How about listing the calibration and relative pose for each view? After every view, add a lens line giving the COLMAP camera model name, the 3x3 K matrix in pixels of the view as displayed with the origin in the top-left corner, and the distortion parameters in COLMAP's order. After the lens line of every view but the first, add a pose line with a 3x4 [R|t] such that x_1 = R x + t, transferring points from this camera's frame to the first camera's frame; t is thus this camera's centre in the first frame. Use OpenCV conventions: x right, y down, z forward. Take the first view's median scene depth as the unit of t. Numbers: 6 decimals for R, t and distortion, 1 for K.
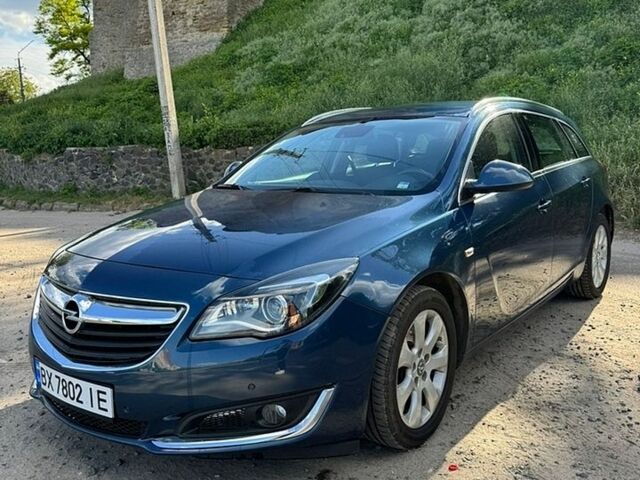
lens RADIAL K [[589.6, 0, 320.0], [0, 589.6, 240.0], [0, 0, 1]] dist [0.172218, -0.368073]
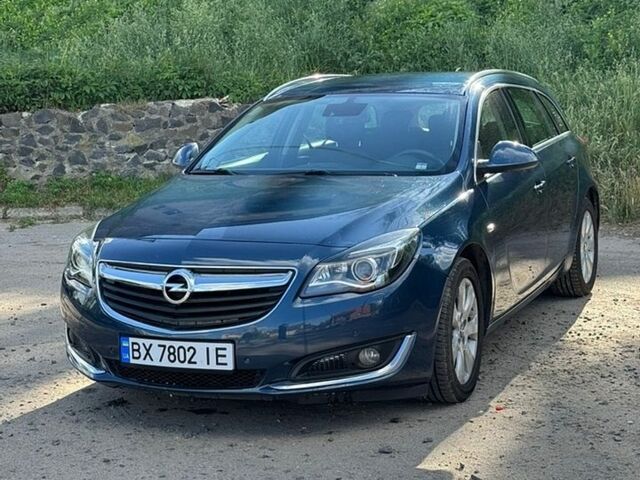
lens RADIAL K [[1174.6, 0, 320.0], [0, 1174.6, 240.0], [0, 0, 1]] dist [0.089971, 0.248114]
pose [[0.969216, -0.033889, 0.243870, -0.547022], [0.043094, 0.998542, -0.032508, 0.095459], [-0.242413, 0.042016, 0.969263, -0.942213]]
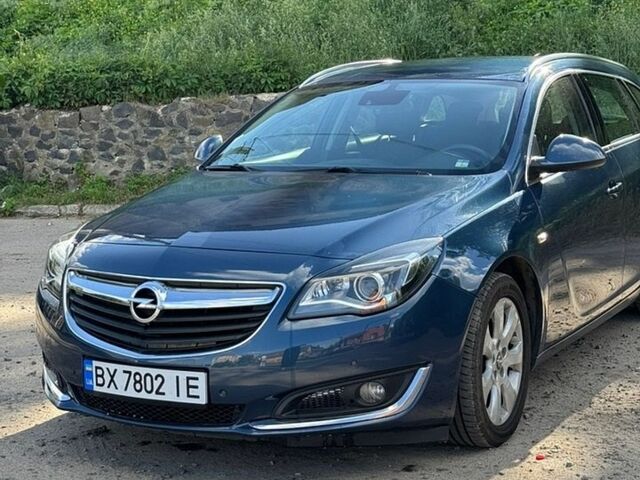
lens RADIAL K [[1174.6, 0, 320.0], [0, 1174.6, 240.0], [0, 0, 1]] dist [0.089971, 0.248114]
pose [[0.990150, -0.016458, 0.139041, -0.317520], [0.021540, 0.999151, -0.035126, 0.077242], [-0.138345, 0.037774, 0.989664, -0.687092]]
